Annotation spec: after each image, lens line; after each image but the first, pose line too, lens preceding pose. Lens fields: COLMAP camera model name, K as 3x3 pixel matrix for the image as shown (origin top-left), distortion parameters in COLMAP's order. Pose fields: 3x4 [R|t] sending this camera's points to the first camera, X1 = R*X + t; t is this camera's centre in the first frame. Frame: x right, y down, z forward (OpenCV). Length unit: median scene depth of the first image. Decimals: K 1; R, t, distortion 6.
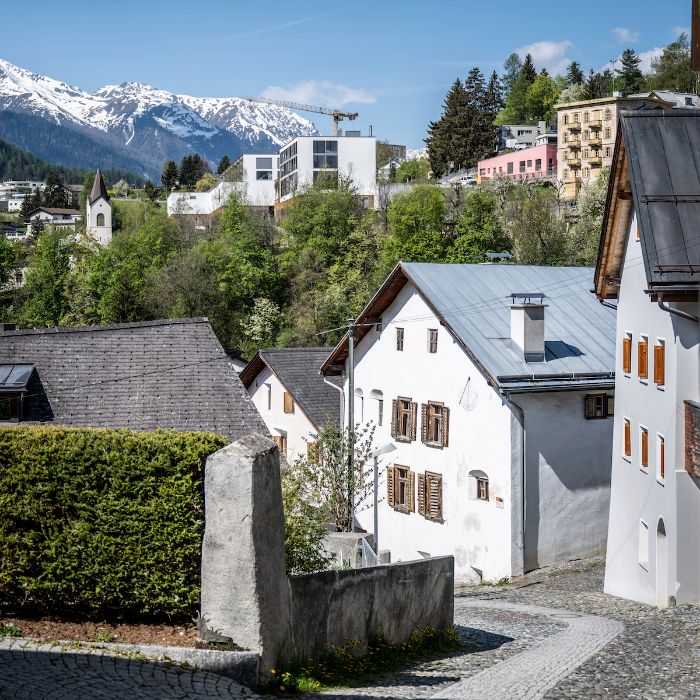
lens RADIAL K [[1690.9, 0, 350.0], [0, 1690.9, 350.0], [0, 0, 1]] dist [-0.010401, 0.079298]
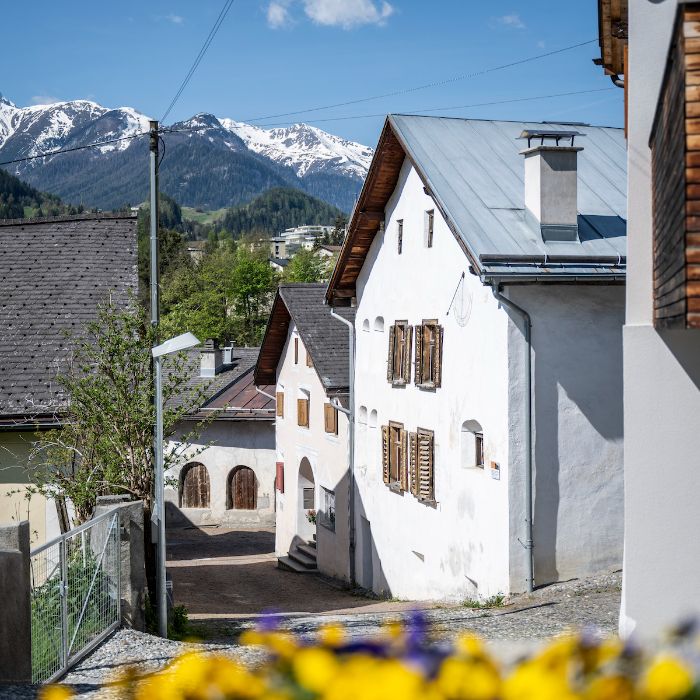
lens RADIAL K [[1494.1, 0, 350.0], [0, 1494.1, 350.0], [0, 0, 1]] dist [0.017523, -0.043042]
pose [[0.982231, 0.003887, -0.187635, 0.133153], [-0.008714, 0.999652, -0.024911, 0.058912], [0.187473, 0.026103, 0.981923, 0.448942]]
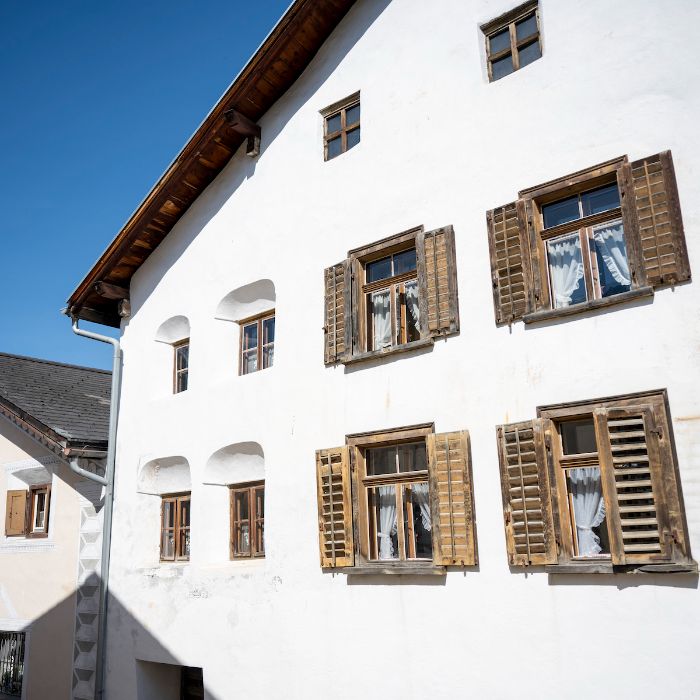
lens RADIAL K [[716.5, 0, 350.0], [0, 716.5, 350.0], [0, 0, 1]] dist [-0.011326, 0.034769]
pose [[0.887851, 0.088930, 0.451456, -0.042750], [0.053779, 0.954365, -0.293760, 0.101070], [-0.456978, 0.285094, 0.842551, 0.952895]]
